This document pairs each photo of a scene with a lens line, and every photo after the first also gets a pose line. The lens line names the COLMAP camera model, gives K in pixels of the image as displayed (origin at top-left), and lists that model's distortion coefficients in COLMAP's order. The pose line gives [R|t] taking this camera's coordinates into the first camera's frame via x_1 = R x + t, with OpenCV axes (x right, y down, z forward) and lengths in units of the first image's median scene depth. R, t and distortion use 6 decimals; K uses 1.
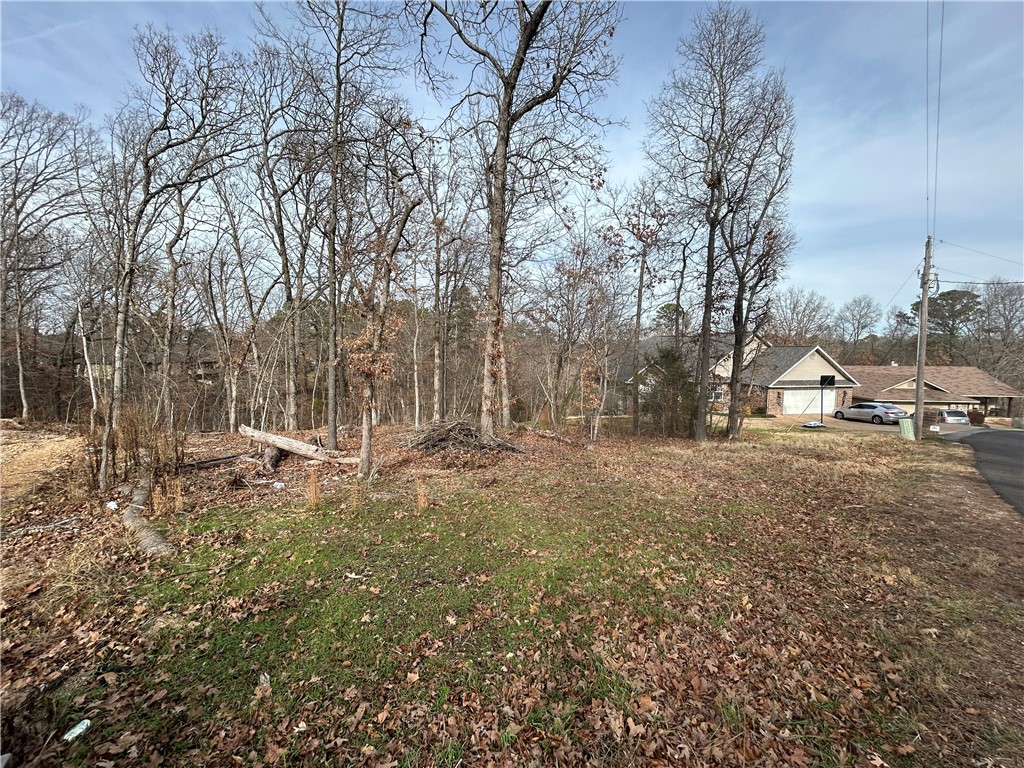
lens RADIAL K [[410.2, 0, 512.4], [0, 410.2, 385.0], [0, 0, 1]] dist [0.002907, 0.000061]
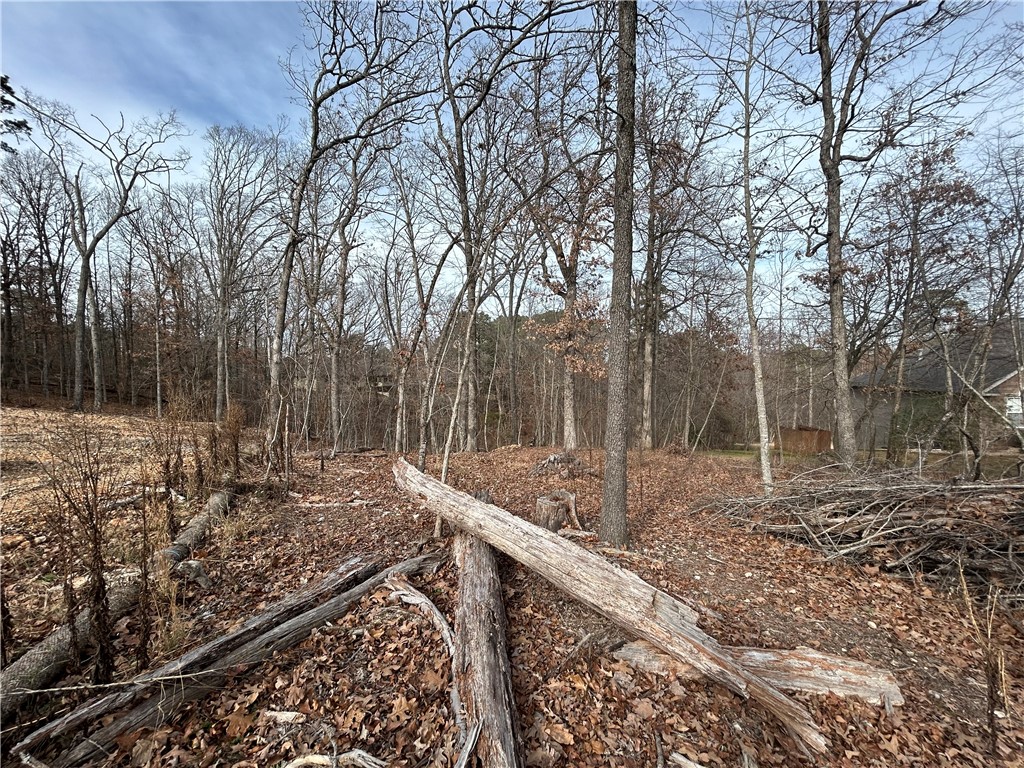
lens RADIAL K [[410.2, 0, 512.1], [0, 410.2, 384.9], [0, 0, 1]] dist [0.002907, 0.000061]
pose [[0.940747, 0.002411, -0.339099, -0.163832], [-0.016244, 0.999147, -0.037962, 0.014721], [0.338719, 0.041221, 0.939984, 0.256099]]
